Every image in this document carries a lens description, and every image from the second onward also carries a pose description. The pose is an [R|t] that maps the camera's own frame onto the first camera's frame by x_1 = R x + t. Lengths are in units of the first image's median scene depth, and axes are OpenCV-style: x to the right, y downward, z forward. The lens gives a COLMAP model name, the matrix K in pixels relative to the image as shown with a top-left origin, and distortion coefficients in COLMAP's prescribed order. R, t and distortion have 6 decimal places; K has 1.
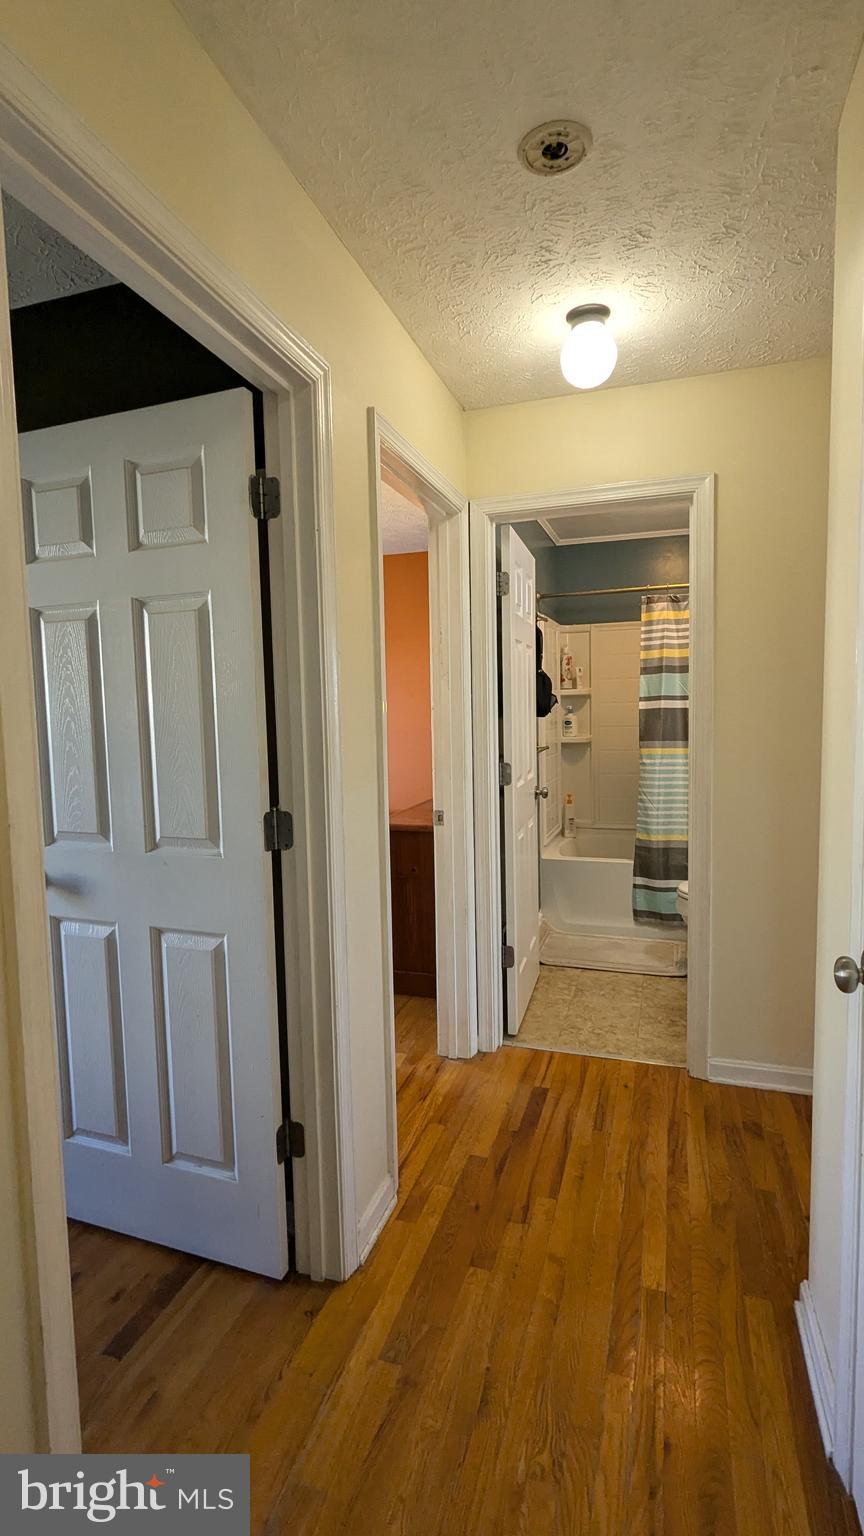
lens RADIAL K [[728.2, 0, 420.8], [0, 728.2, 762.7], [0, 0, 1]] dist [-0.002065, -0.000459]
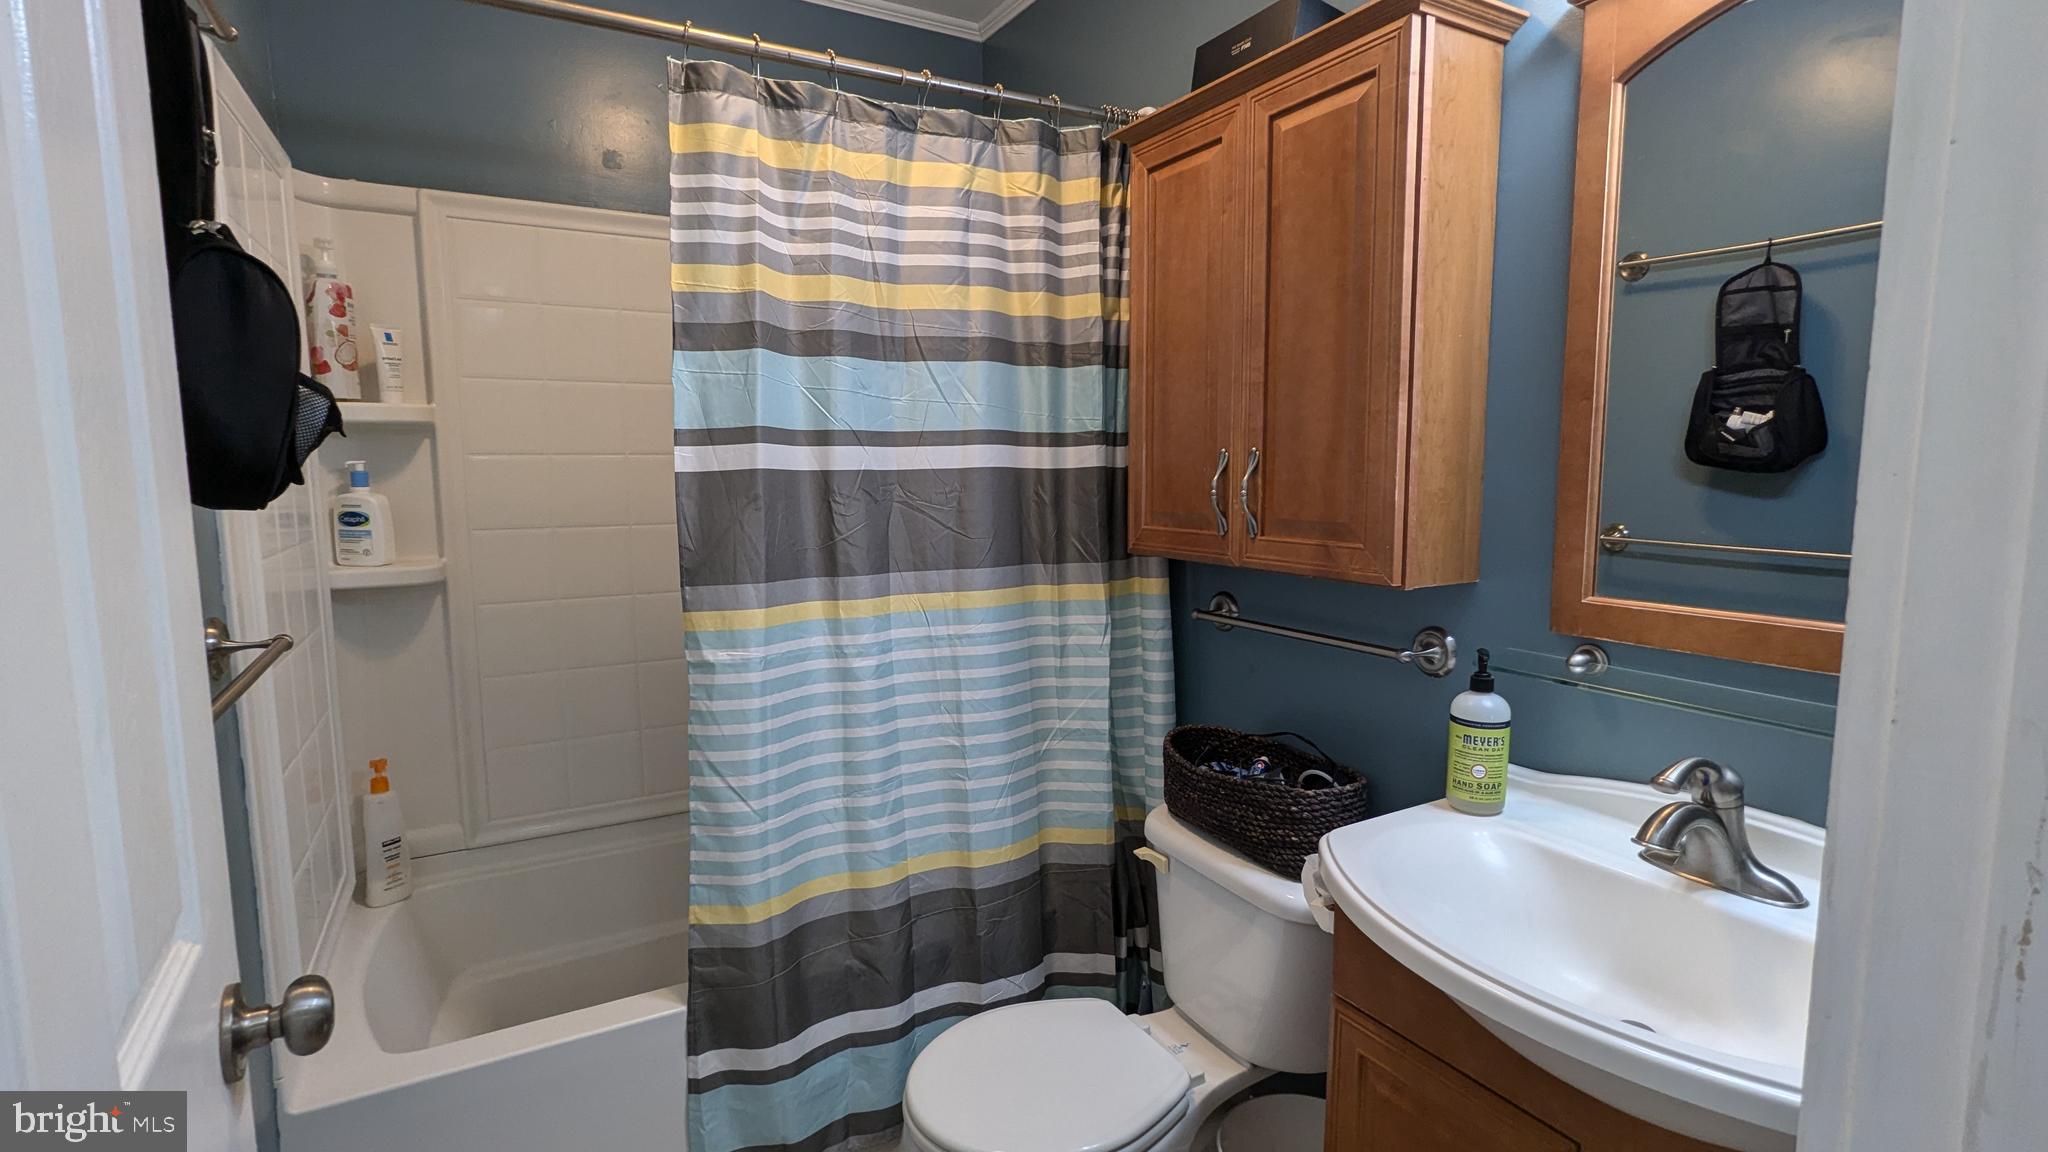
lens RADIAL K [[970.9, 0, 1024.0], [0, 970.9, 576.0], [0, 0, 1]] dist [-0.002065, -0.000459]
pose [[0.663840, -0.066602, 0.744903, 0.109419], [0.046656, 0.997775, 0.047632, -0.046020], [-0.746418, 0.003134, 0.665470, 0.659037]]
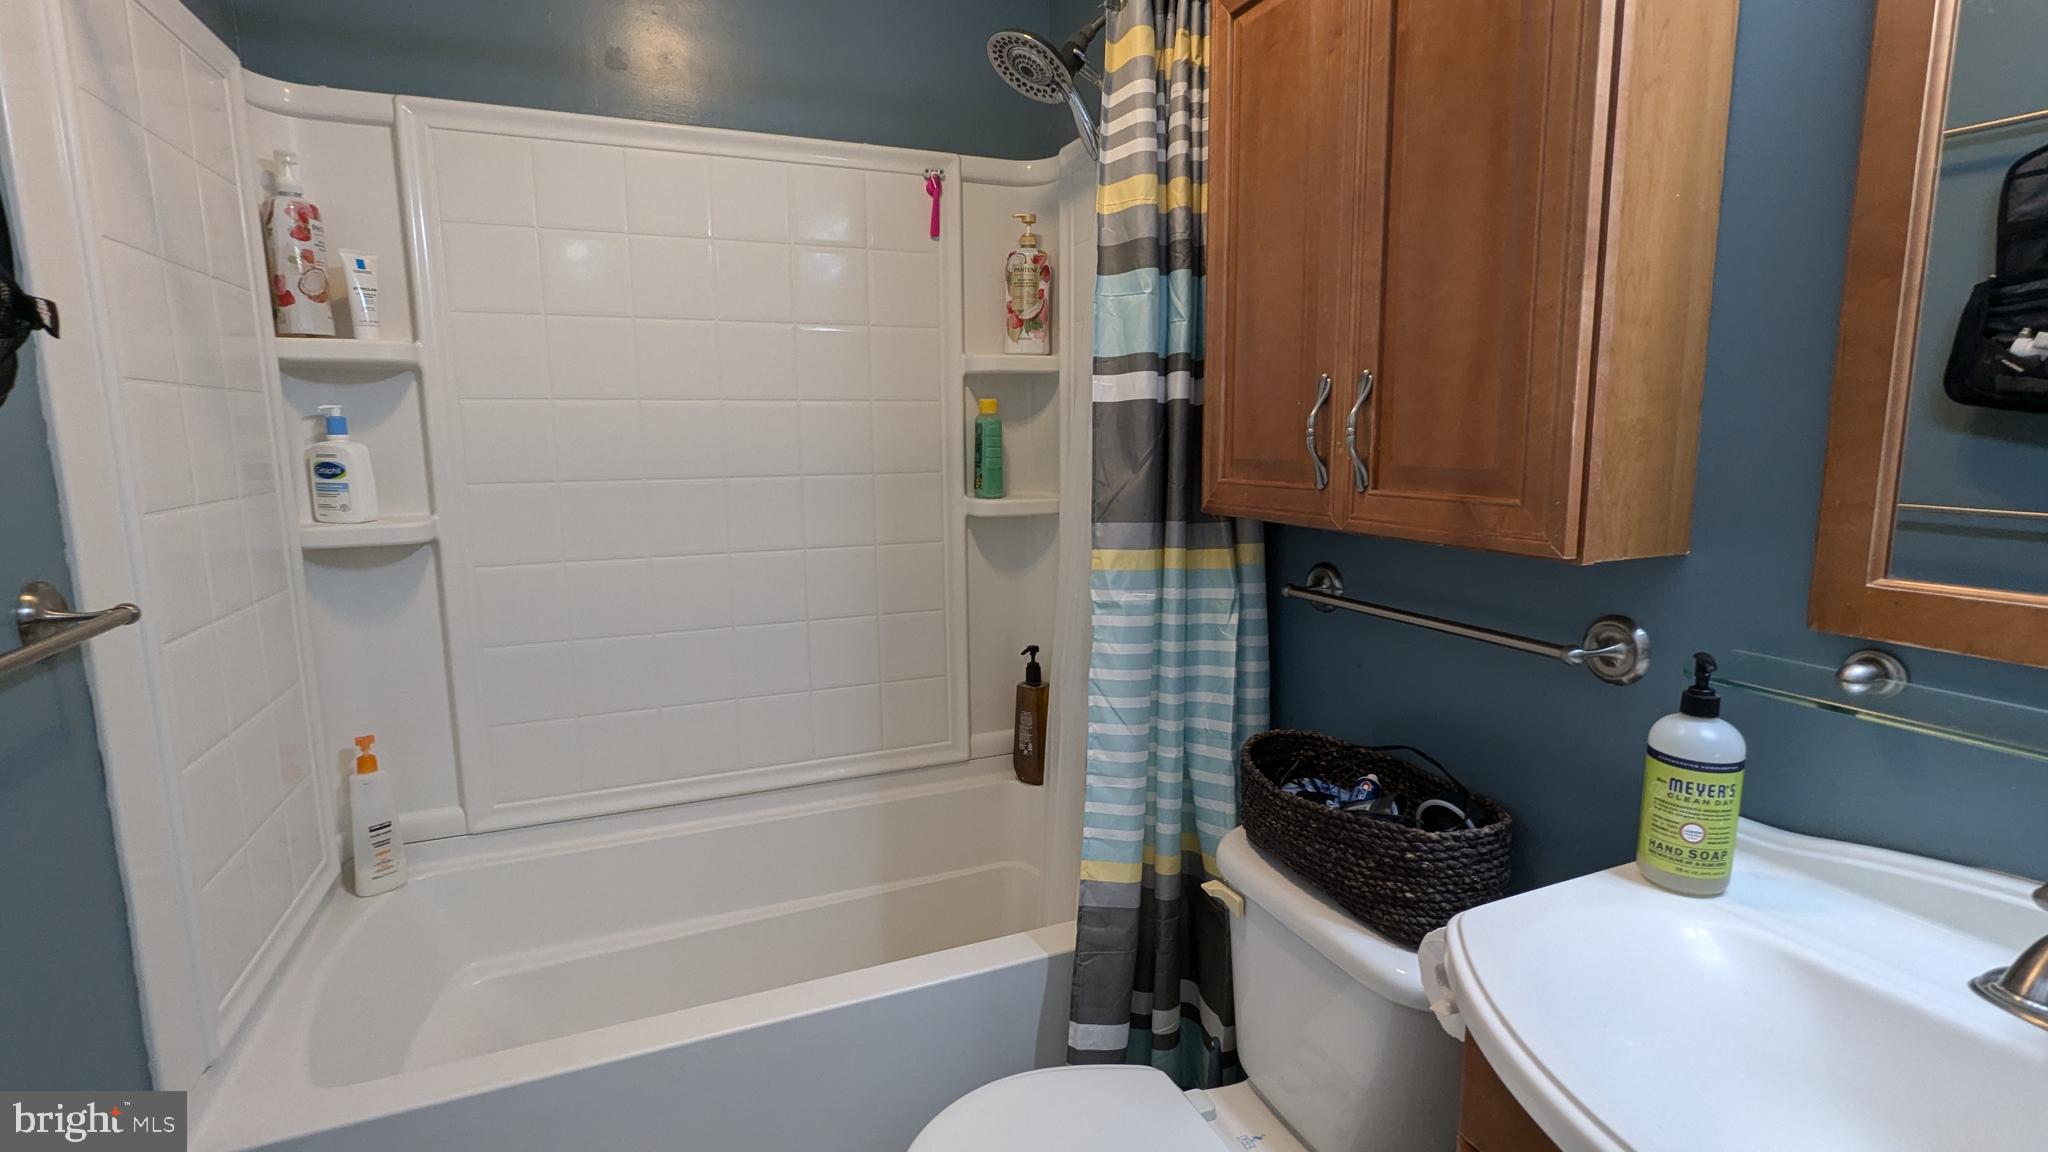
lens RADIAL K [[962.0, 0, 1027.2], [0, 962.0, 574.9], [0, 0, 1]] dist [-0.003337, -0.000058]
pose [[0.744930, -0.083592, 0.661885, 0.191339], [0.042753, 0.996061, 0.077680, -0.040526], [-0.665772, -0.029569, 0.745570, 0.699376]]
